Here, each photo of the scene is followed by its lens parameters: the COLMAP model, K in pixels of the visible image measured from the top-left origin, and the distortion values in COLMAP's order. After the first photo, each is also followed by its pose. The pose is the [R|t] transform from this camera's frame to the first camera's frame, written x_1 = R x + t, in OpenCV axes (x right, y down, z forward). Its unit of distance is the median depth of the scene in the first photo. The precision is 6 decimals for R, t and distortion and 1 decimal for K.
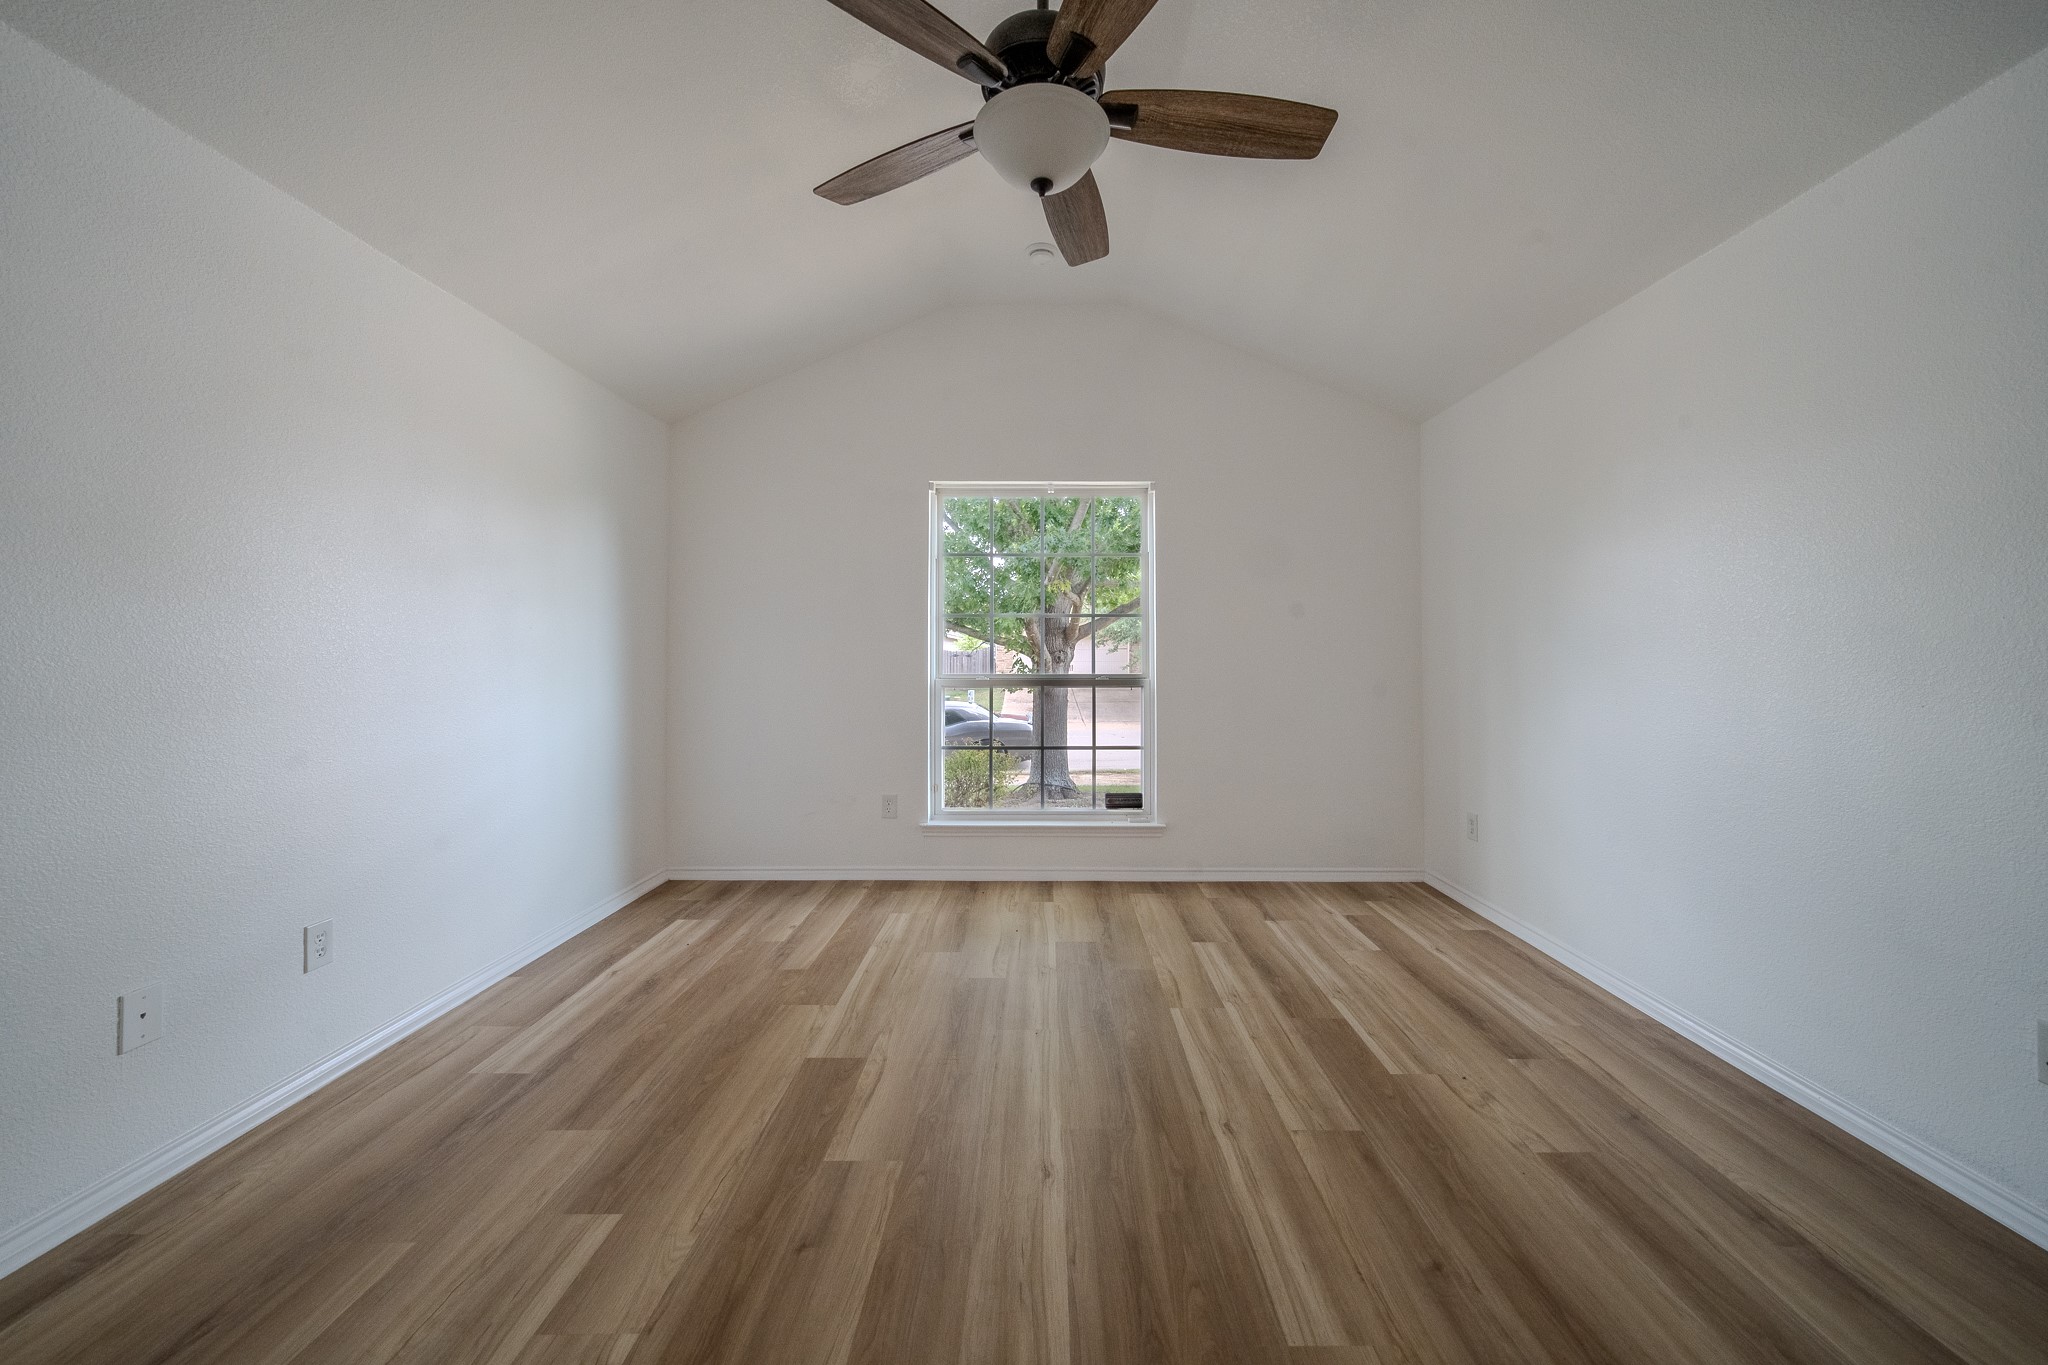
lens RADIAL K [[771.7, 0, 1031.5], [0, 771.7, 643.4], [0, 0, 1]] dist [-0.002047, -0.000600]
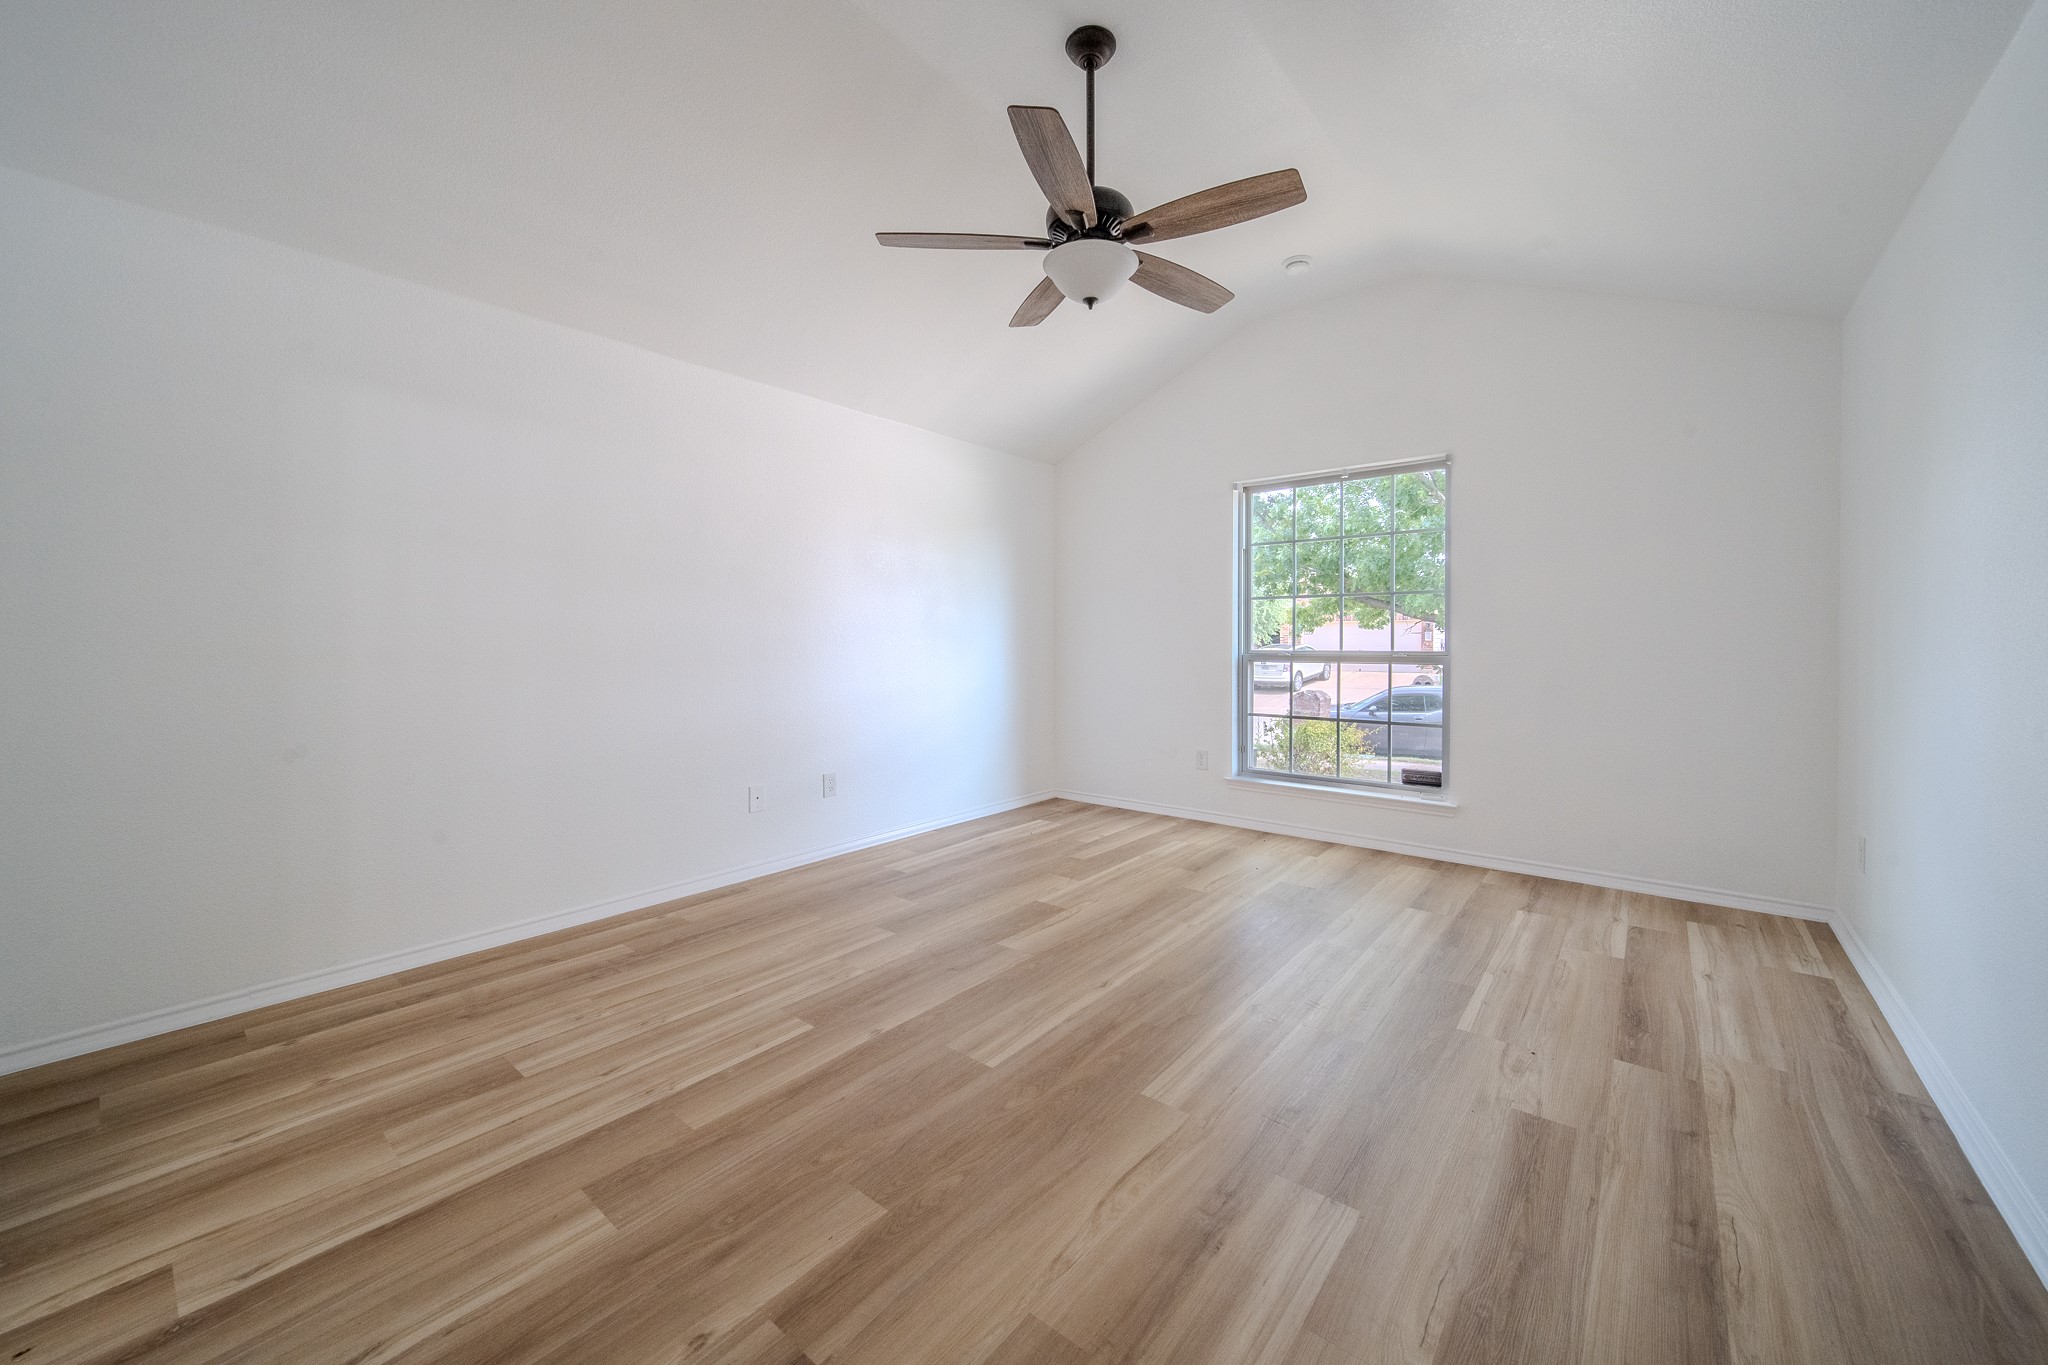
lens RADIAL K [[753.7, 0, 1031.1], [0, 753.7, 654.0], [0, 0, 1]] dist [-0.001861, -0.000333]
pose [[0.779653, 0.010674, -0.626121, 0.635719], [0.011944, 0.999419, 0.031910, 0.010854], [0.626098, -0.032356, 0.779073, -0.139717]]
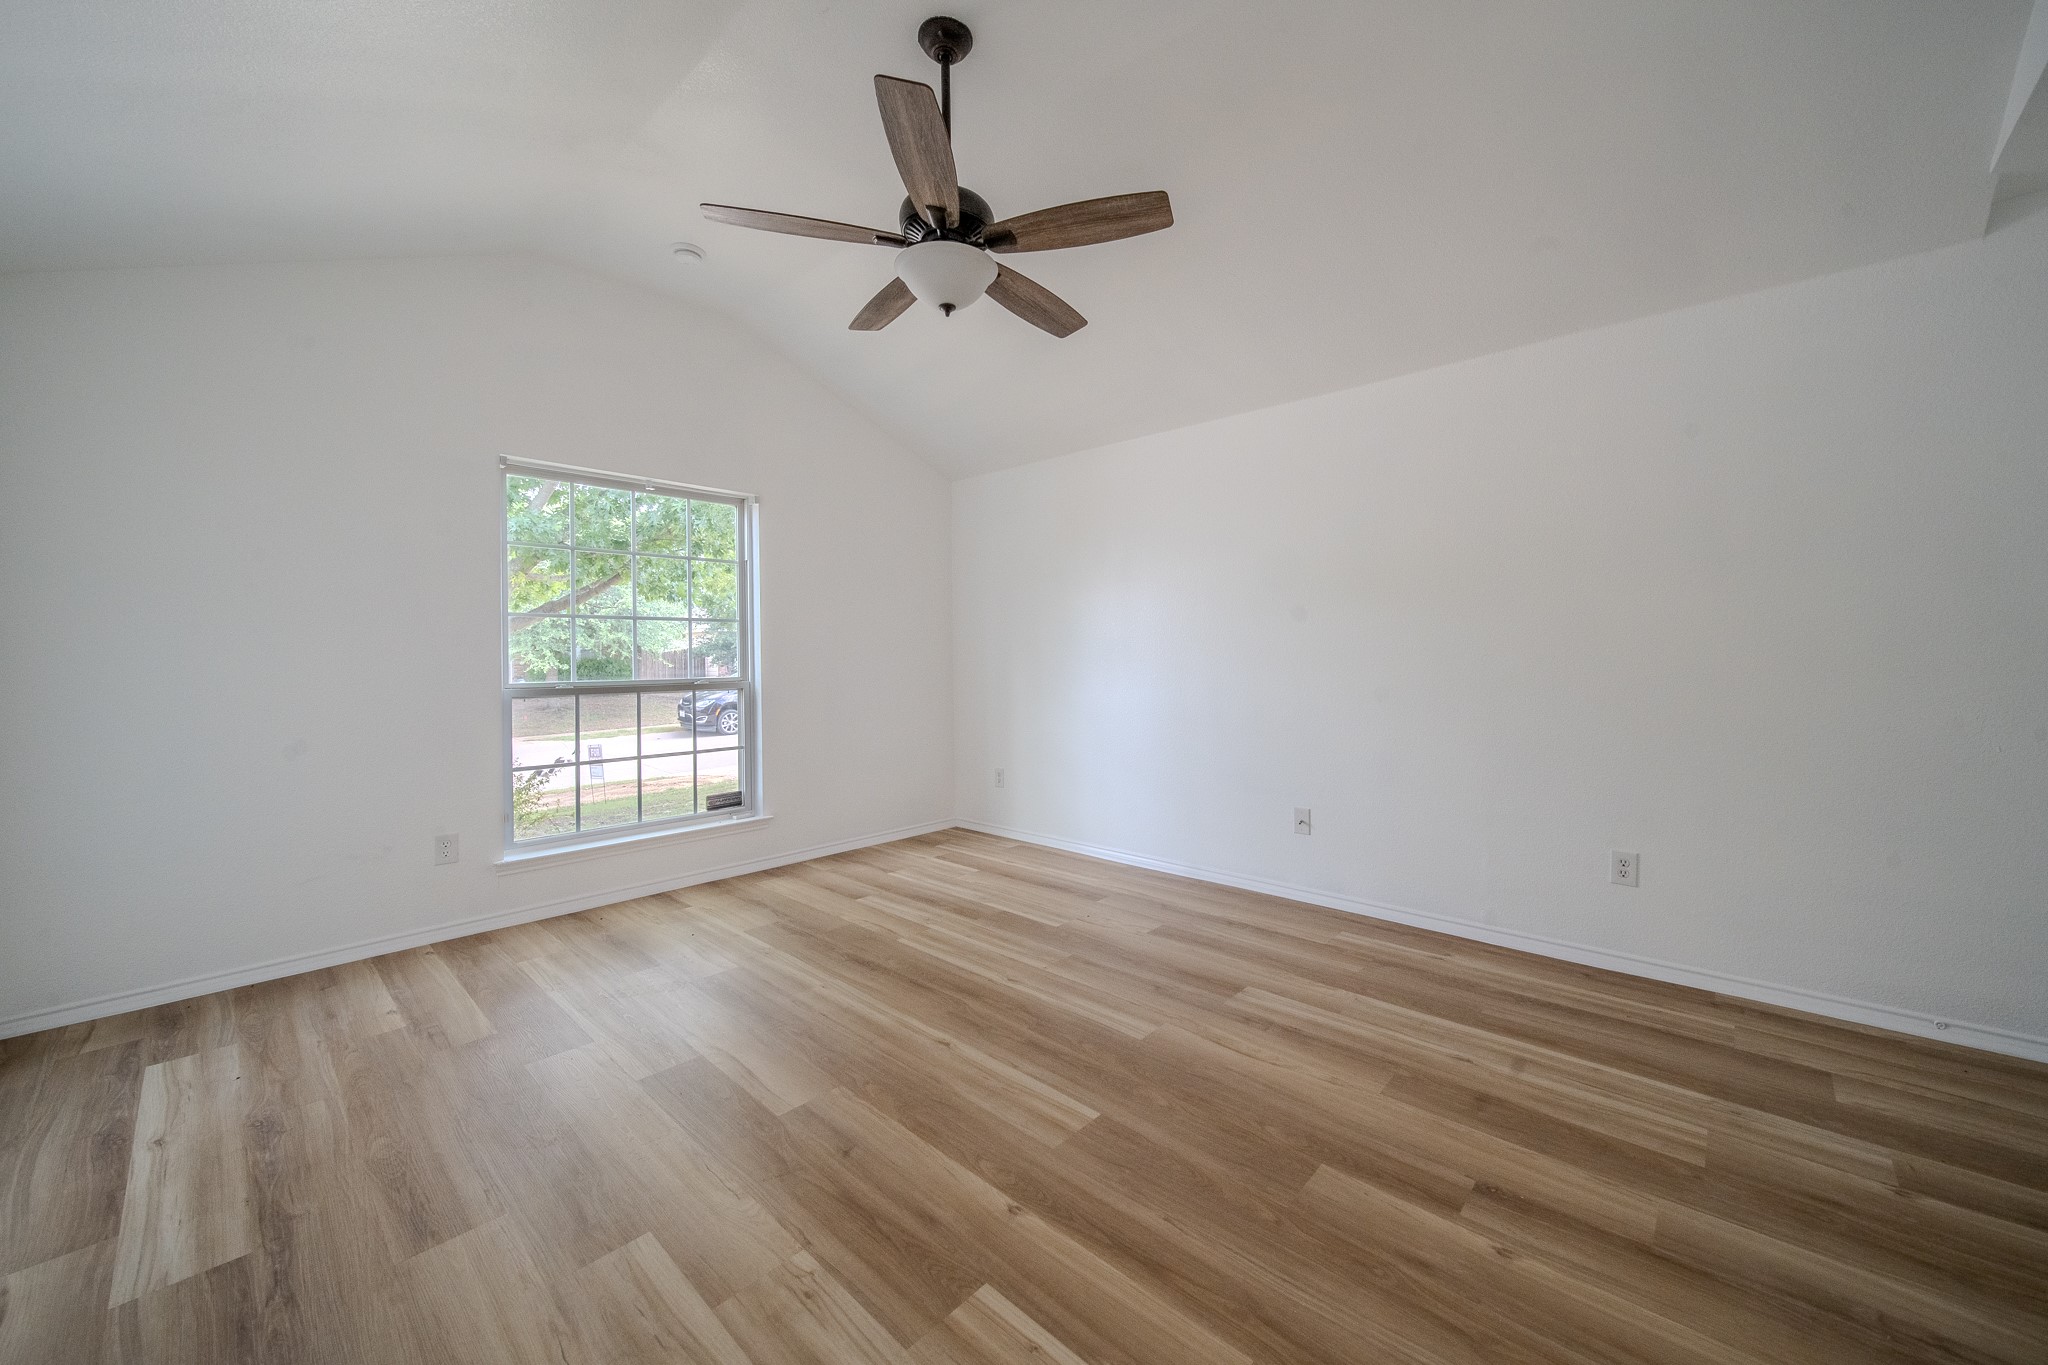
lens RADIAL K [[776.4, 0, 1054.1], [0, 776.4, 657.5], [0, 0, 1]] dist [-0.001475, -0.000463]
pose [[0.661857, -0.008114, 0.749586, -0.690514], [-0.003727, 0.999893, 0.014115, -0.006603], [-0.749621, -0.012136, 0.661756, -0.026227]]
